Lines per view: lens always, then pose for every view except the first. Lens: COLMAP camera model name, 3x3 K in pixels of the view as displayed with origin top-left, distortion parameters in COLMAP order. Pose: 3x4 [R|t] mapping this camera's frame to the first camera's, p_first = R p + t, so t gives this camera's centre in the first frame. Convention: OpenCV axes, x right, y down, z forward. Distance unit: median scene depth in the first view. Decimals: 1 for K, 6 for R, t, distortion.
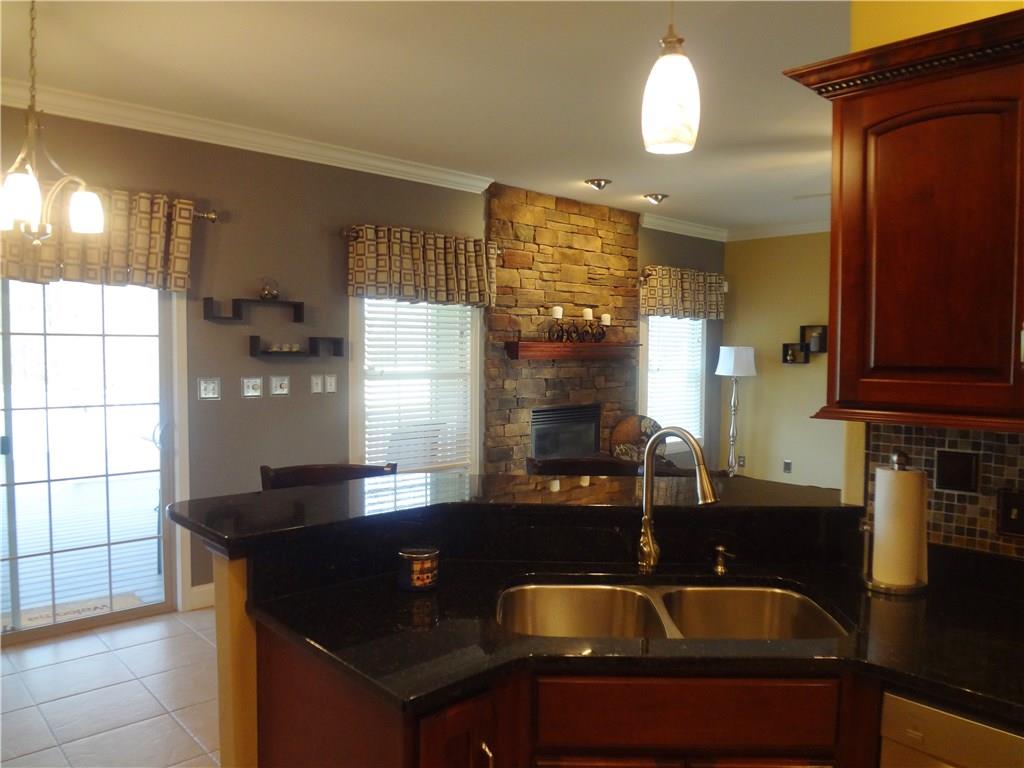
lens RADIAL K [[756.5, 0, 512.8], [0, 756.5, 386.8], [0, 0, 1]] dist [-0.059584, 0.019555]
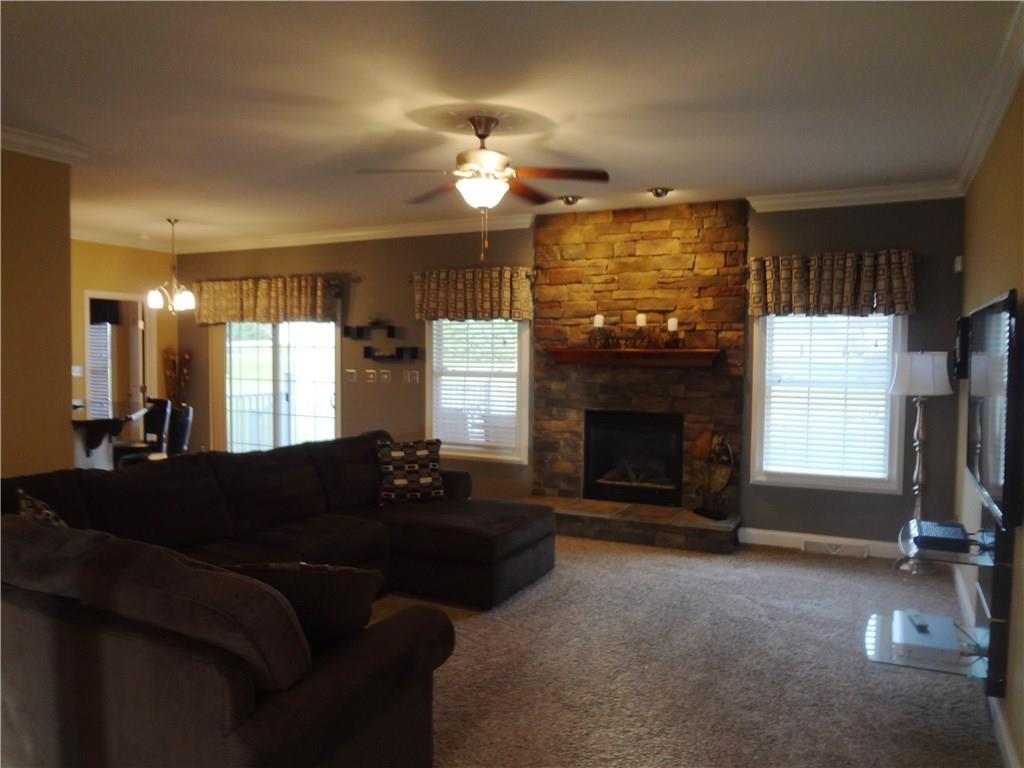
lens RADIAL K [[756.5, 0, 512.7], [0, 756.5, 389.3], [0, 0, 1]] dist [-0.059584, 0.019555]
pose [[0.339631, 0.039045, -0.939748, 1.004521], [-0.052944, 0.998347, 0.022345, -0.019198], [0.939067, 0.042165, 0.341137, 0.520491]]
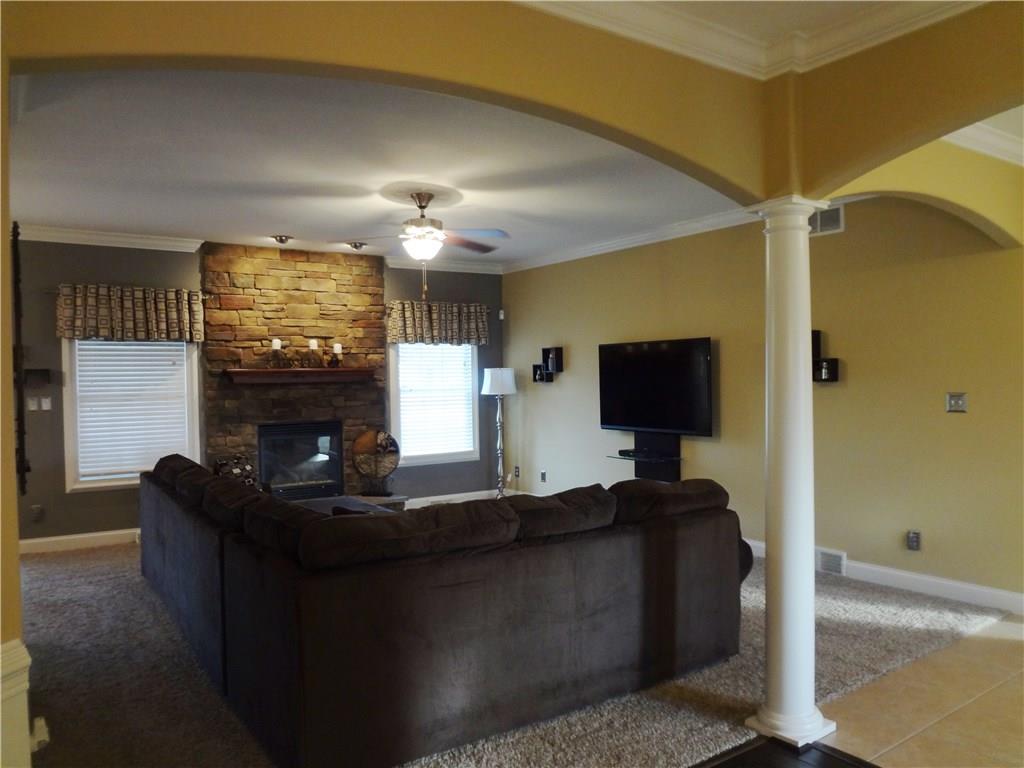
lens RADIAL K [[756.5, 0, 513.9], [0, 756.5, 394.2], [0, 0, 1]] dist [-0.059584, 0.019555]
pose [[0.987049, -0.017558, -0.159454, 0.617359], [0.013212, 0.999513, -0.028276, 0.020926], [0.159873, 0.025803, 0.986800, -0.127150]]
